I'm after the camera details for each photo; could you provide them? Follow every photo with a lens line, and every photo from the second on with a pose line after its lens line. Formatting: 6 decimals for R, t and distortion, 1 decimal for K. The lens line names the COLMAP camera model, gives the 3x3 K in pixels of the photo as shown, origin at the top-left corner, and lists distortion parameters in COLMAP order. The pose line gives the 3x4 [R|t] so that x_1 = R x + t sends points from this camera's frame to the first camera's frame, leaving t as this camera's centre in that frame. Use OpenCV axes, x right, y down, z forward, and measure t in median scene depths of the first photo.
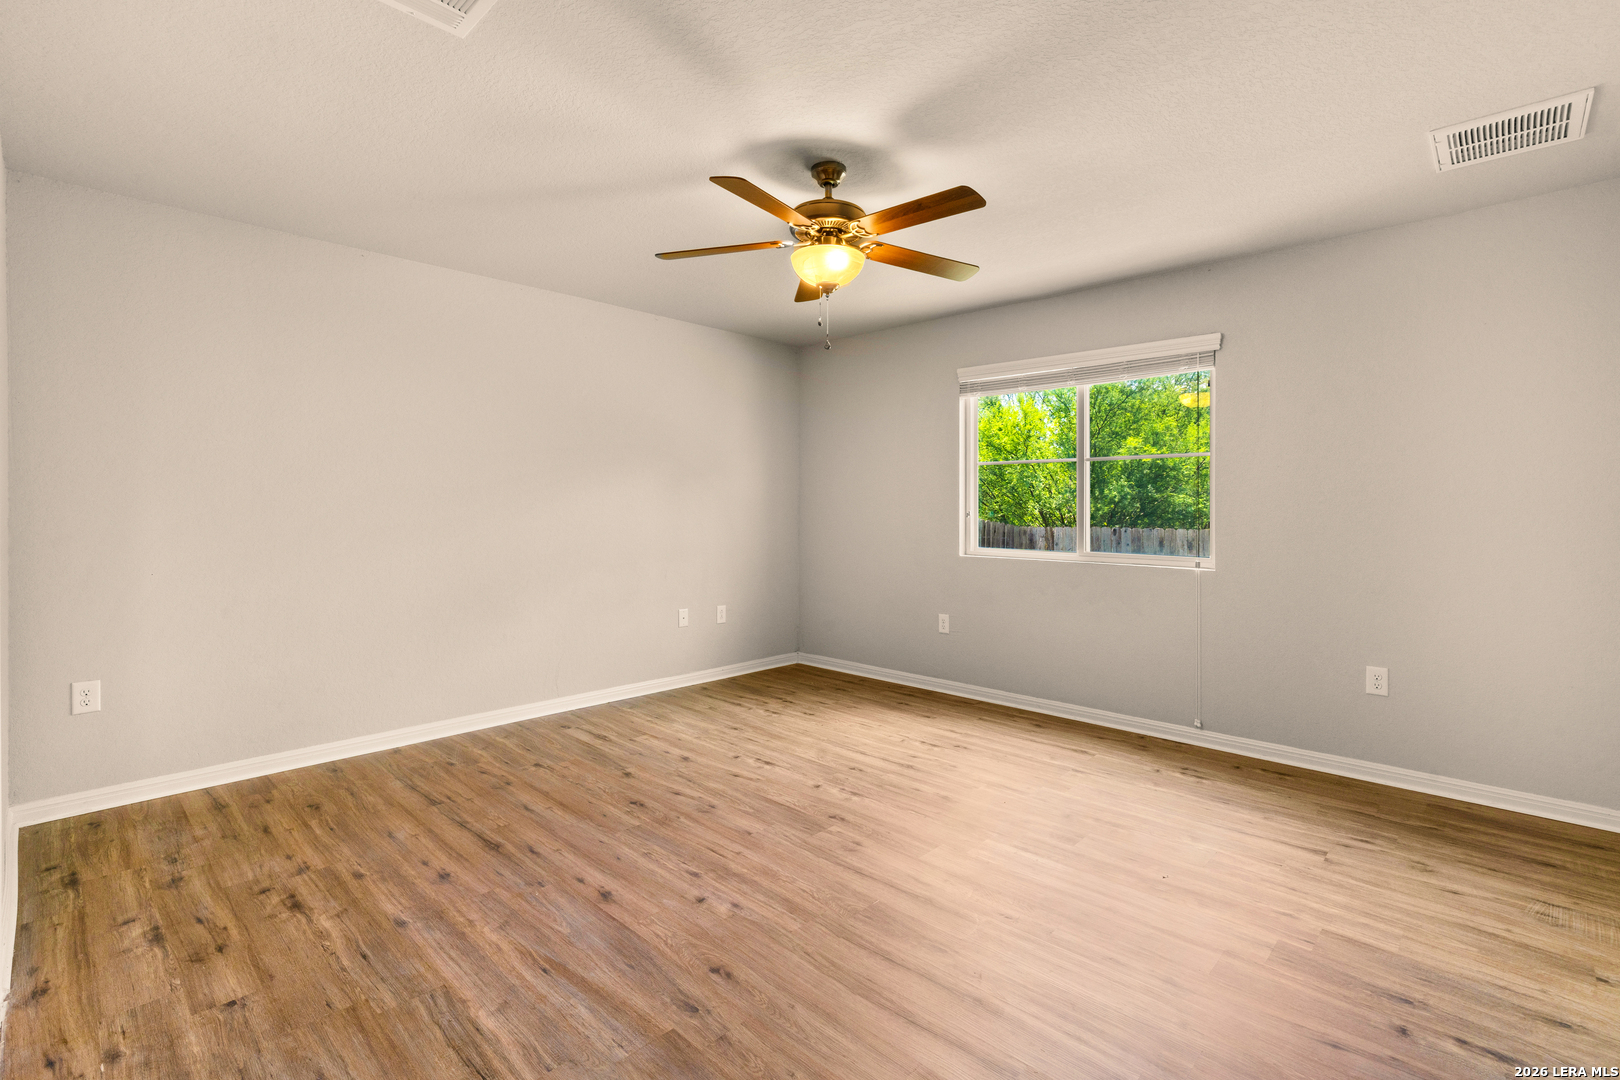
lens RADIAL K [[732.9, 0, 810.0], [0, 732.9, 540.0], [0, 0, 1]] dist [-0.002624, 0.000095]
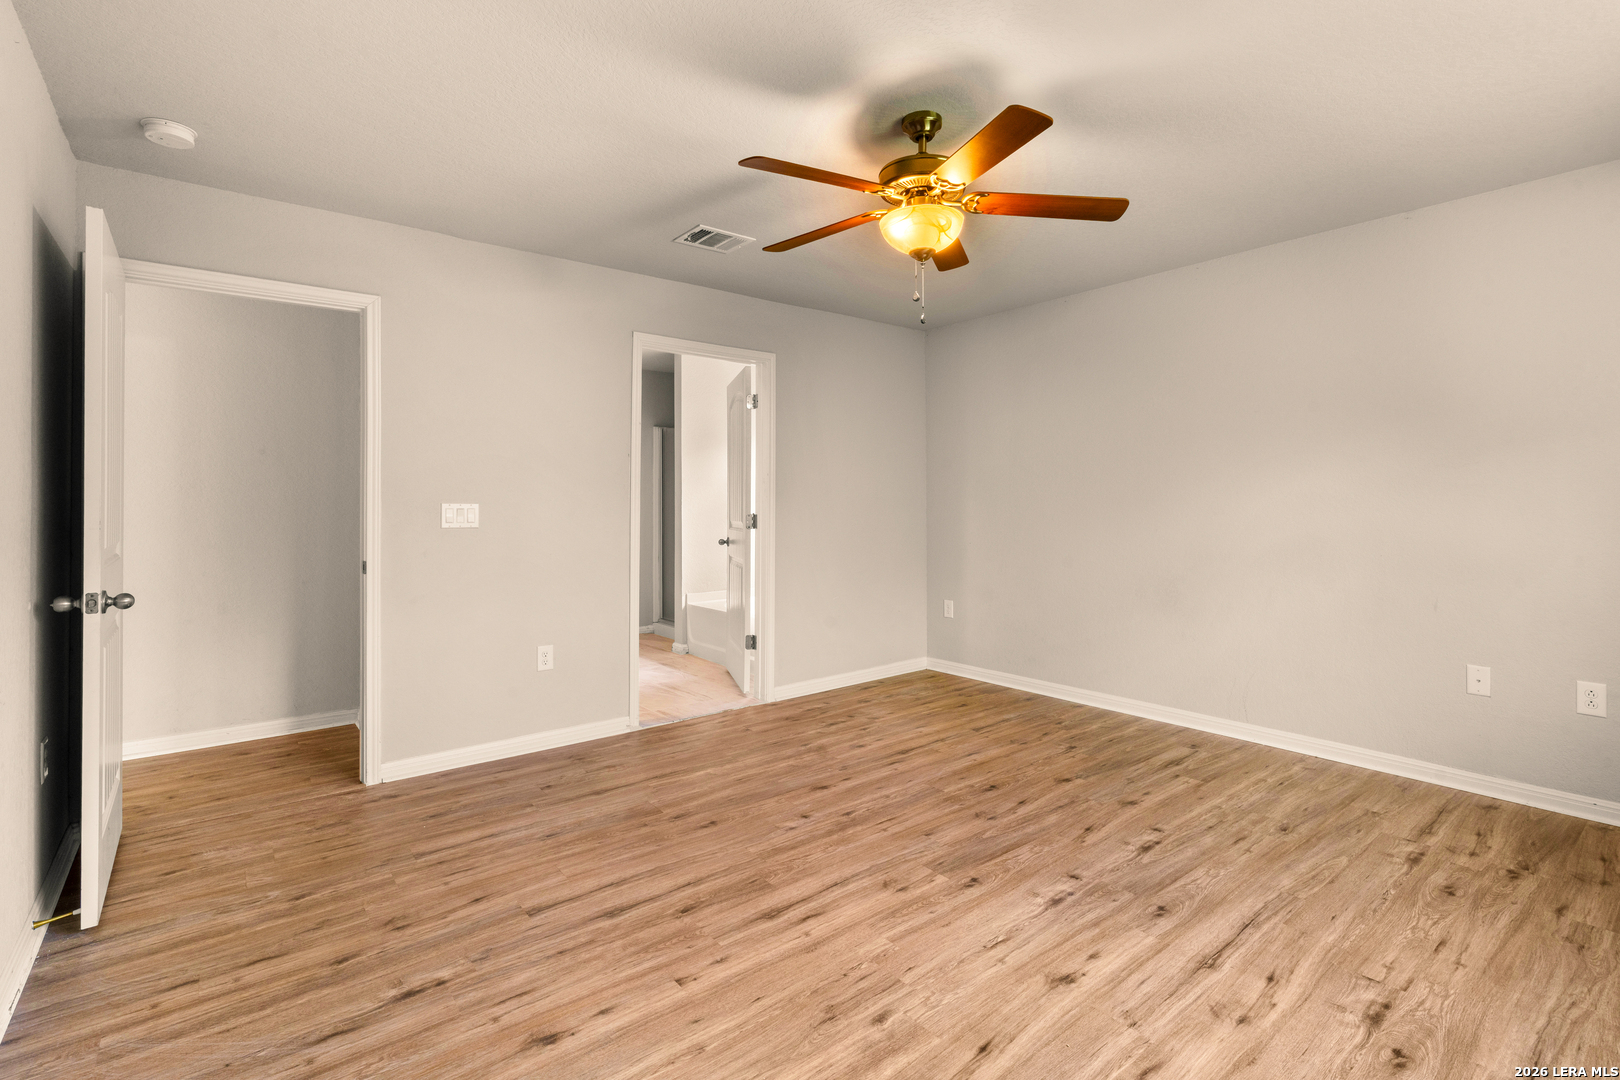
lens RADIAL K [[732.9, 0, 810.0], [0, 732.9, 540.0], [0, 0, 1]] dist [-0.002624, 0.000095]
pose [[-0.116368, 0.049835, -0.991955, 0.774692], [-0.039362, 0.997724, 0.054743, -0.033419], [0.992426, 0.045416, -0.114141, 0.824127]]
